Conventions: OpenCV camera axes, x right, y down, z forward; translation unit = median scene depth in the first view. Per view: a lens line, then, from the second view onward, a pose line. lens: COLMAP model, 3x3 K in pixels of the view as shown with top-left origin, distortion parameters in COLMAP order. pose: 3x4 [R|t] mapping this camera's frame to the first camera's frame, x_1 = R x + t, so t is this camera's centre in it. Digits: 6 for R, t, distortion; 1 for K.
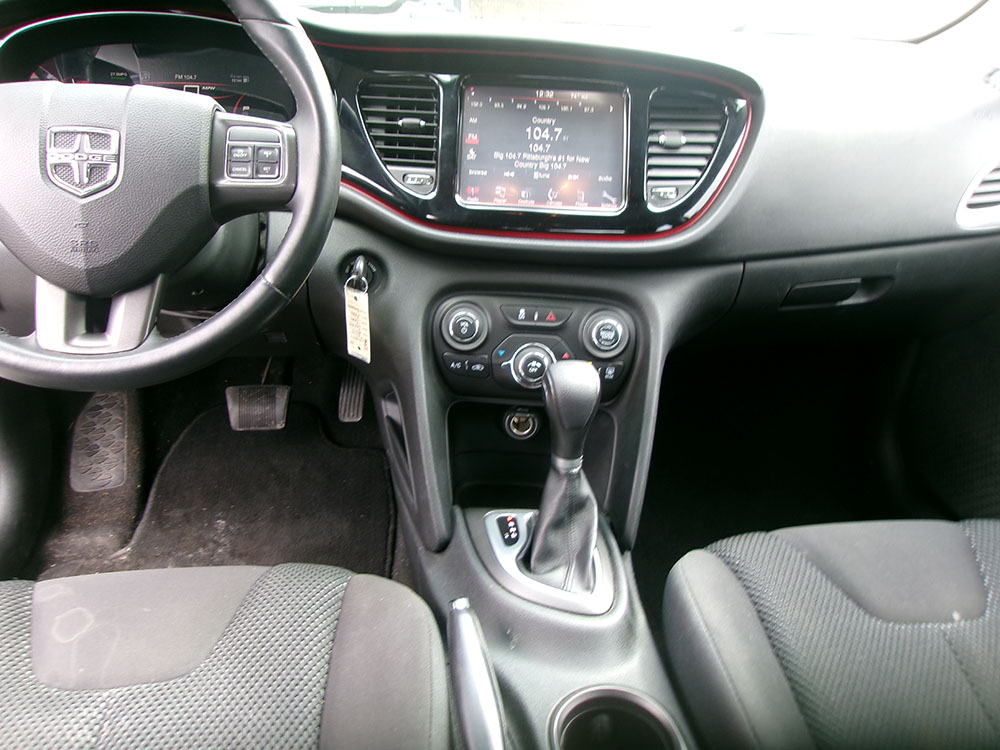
lens RADIAL K [[773.4, 0, 496.9], [0, 773.4, 374.8], [0, 0, 1]] dist [-0.023020, 0.039924]
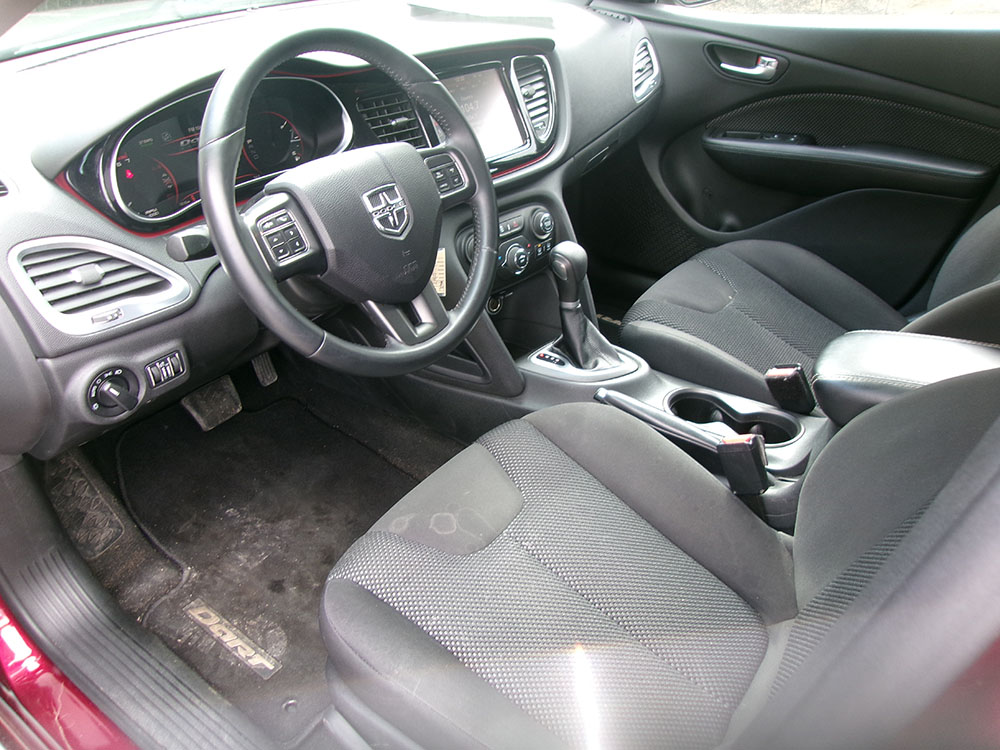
lens RADIAL K [[773.4, 0, 496.9], [0, 773.4, 374.8], [0, 0, 1]] dist [-0.023020, 0.039924]
pose [[0.695948, -0.431128, 0.574269, -0.962250], [0.338985, 0.902244, 0.266542, -0.226237], [-0.633045, 0.009169, 0.774061, -0.159583]]
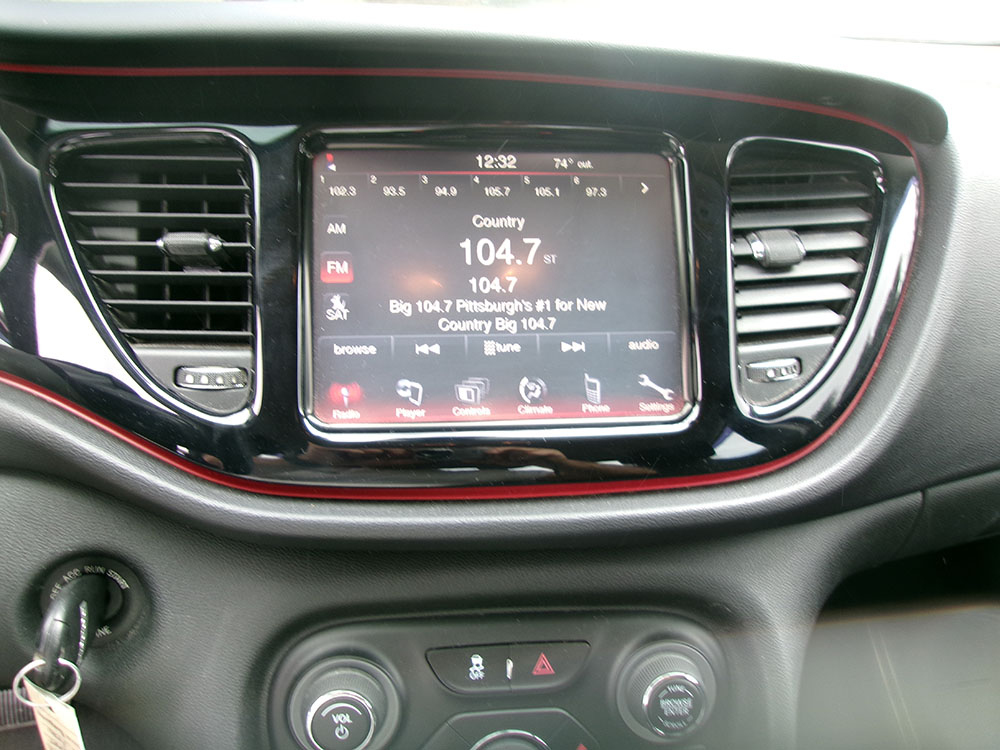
lens RADIAL K [[773.4, 0, 496.9], [0, 773.4, 374.8], [0, 0, 1]] dist [-0.023020, 0.039924]
pose [[0.994558, -0.060250, 0.084996, 0.016837], [0.063298, 0.997428, -0.033638, -0.227852], [-0.082751, 0.038835, 0.995813, 0.563892]]
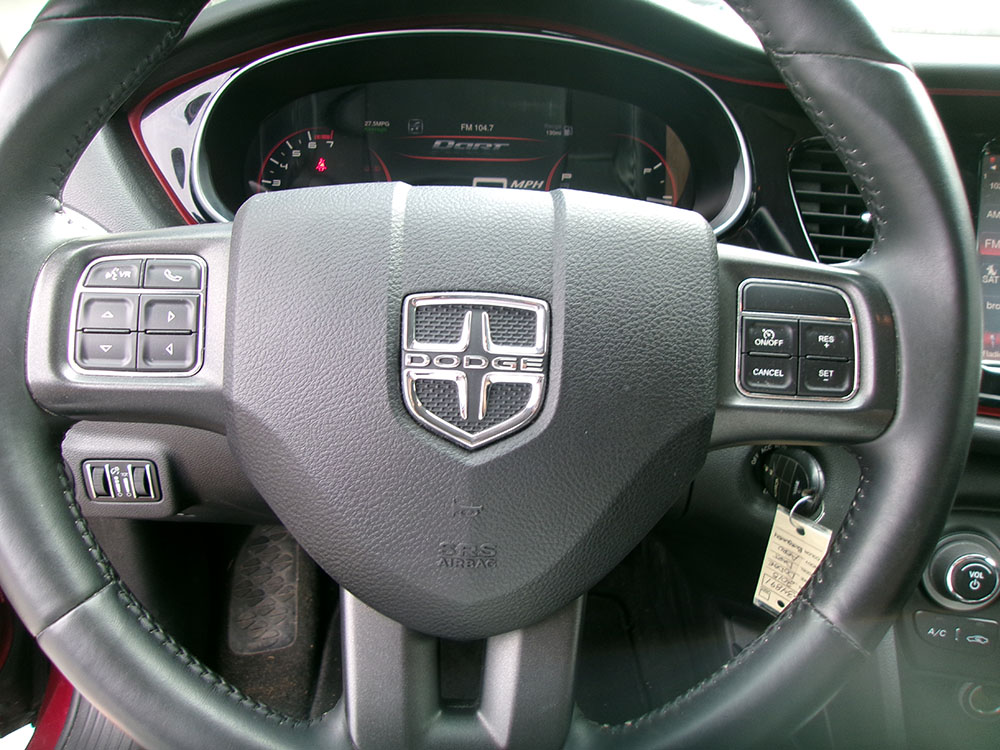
lens RADIAL K [[779.4, 0, 489.4], [0, 779.4, 377.4], [0, 0, 1]] dist [-0.012888, -0.000651]
pose [[0.994297, 0.040032, -0.098845, -0.343681], [-0.040040, 0.999196, 0.001904, -0.195075], [0.098842, 0.002064, 0.995101, 0.389612]]
